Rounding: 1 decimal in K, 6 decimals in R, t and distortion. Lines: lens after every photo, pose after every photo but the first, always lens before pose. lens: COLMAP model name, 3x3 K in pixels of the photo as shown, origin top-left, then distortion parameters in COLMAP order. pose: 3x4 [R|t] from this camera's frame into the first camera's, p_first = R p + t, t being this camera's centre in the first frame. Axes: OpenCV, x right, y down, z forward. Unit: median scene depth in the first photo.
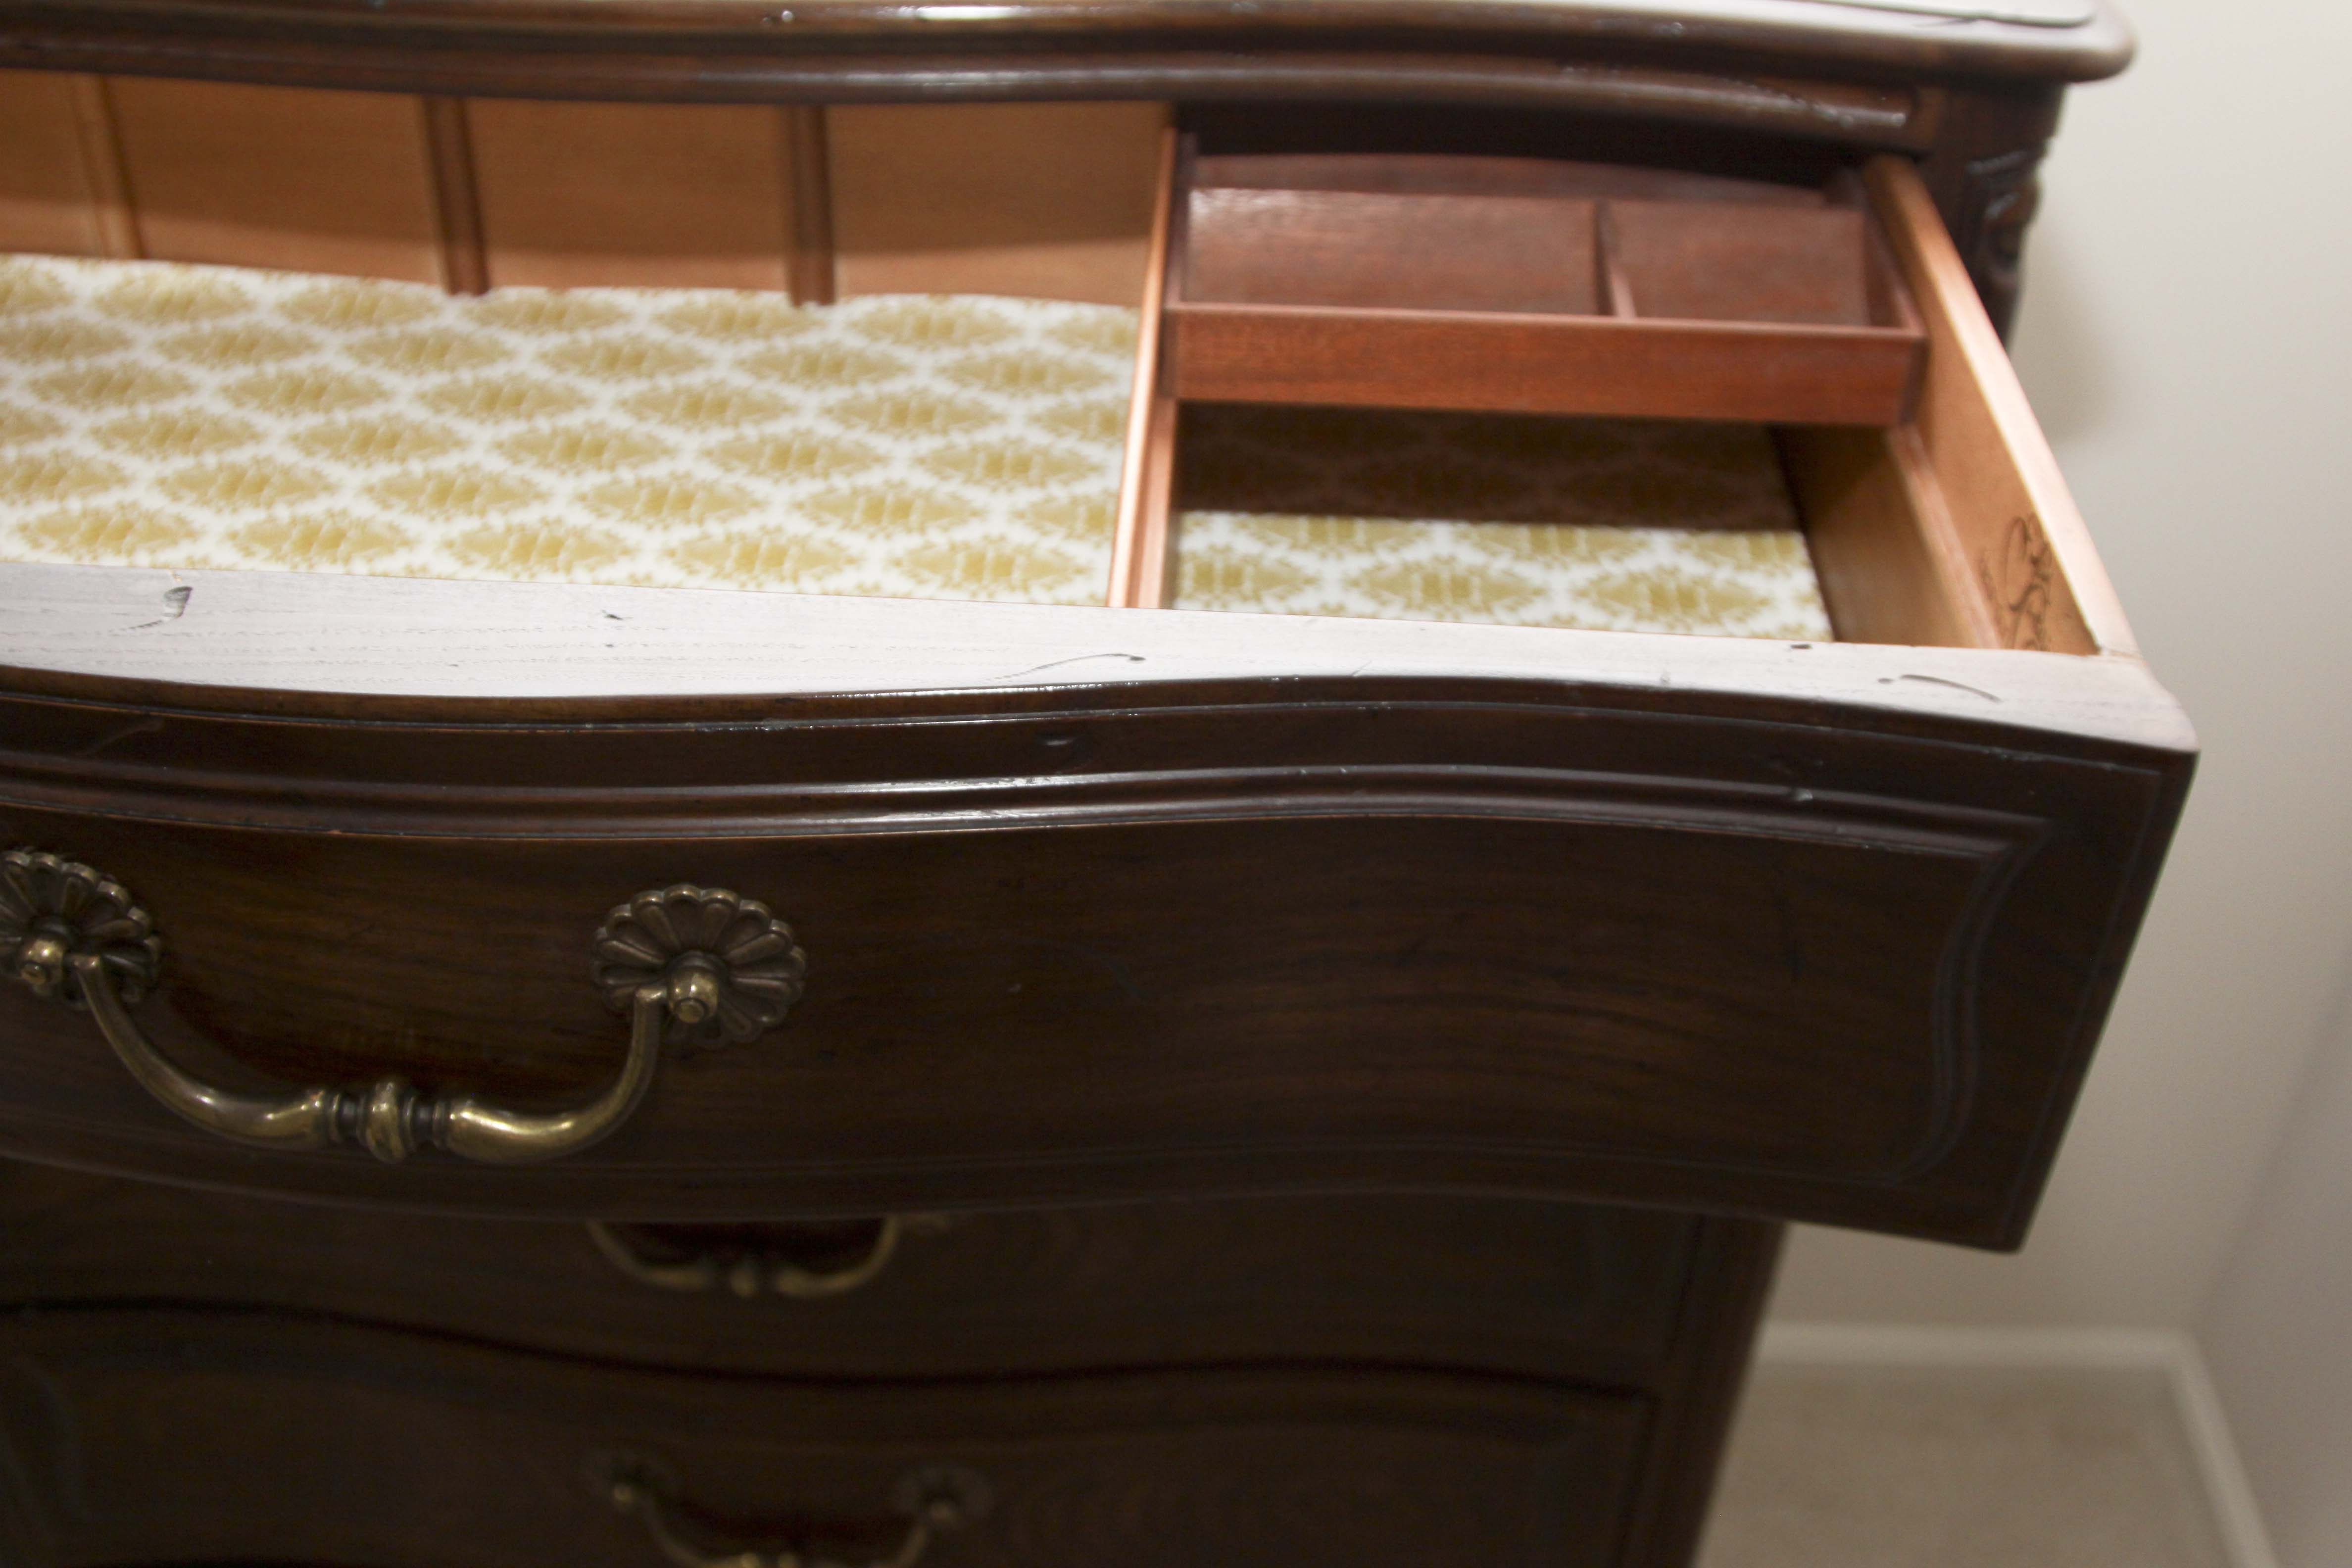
lens RADIAL K [[2532.1, 0, 1163.6], [0, 2532.1, 760.9], [0, 0, 1]] dist [-0.112945, 0.000000]
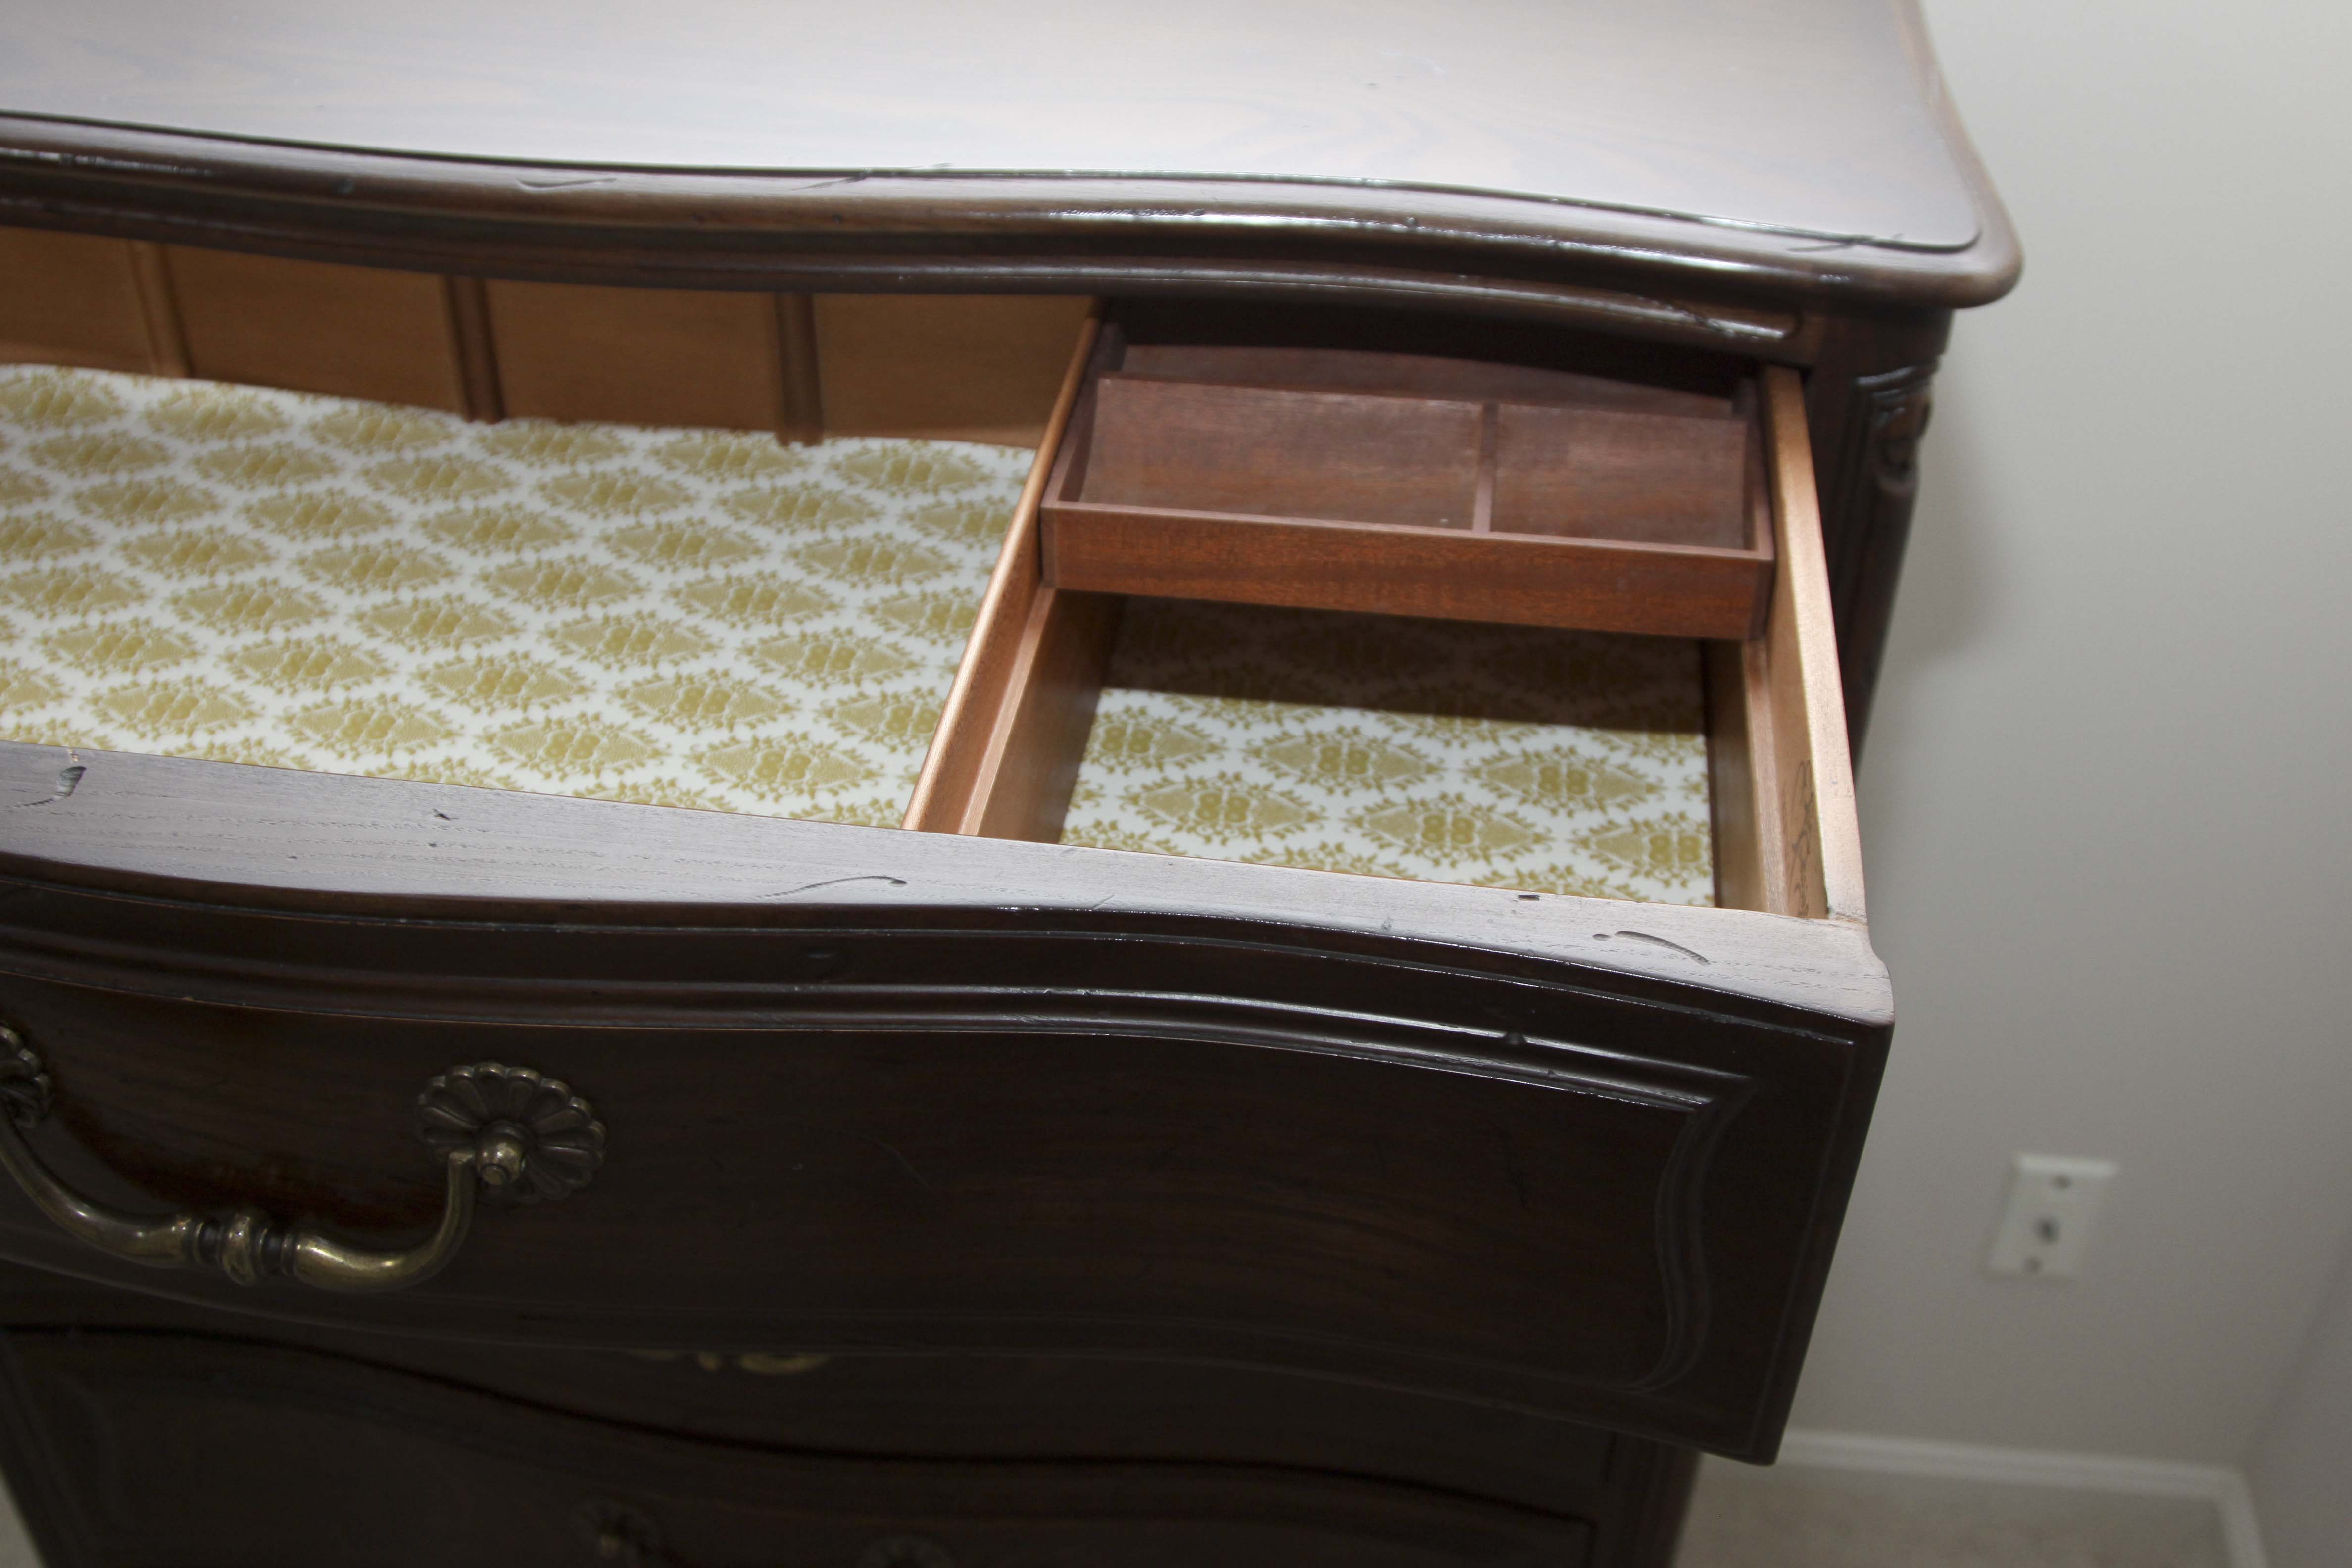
lens RADIAL K [[2532.1, 0, 1107.9], [0, 2532.1, 783.5], [0, 0, 1]] dist [-0.112945, 0.000000]
pose [[0.994585, 0.047126, -0.092632, 0.130311], [-0.047256, 0.998883, 0.000788, -0.064355], [0.092566, 0.003594, 0.995700, -0.055248]]
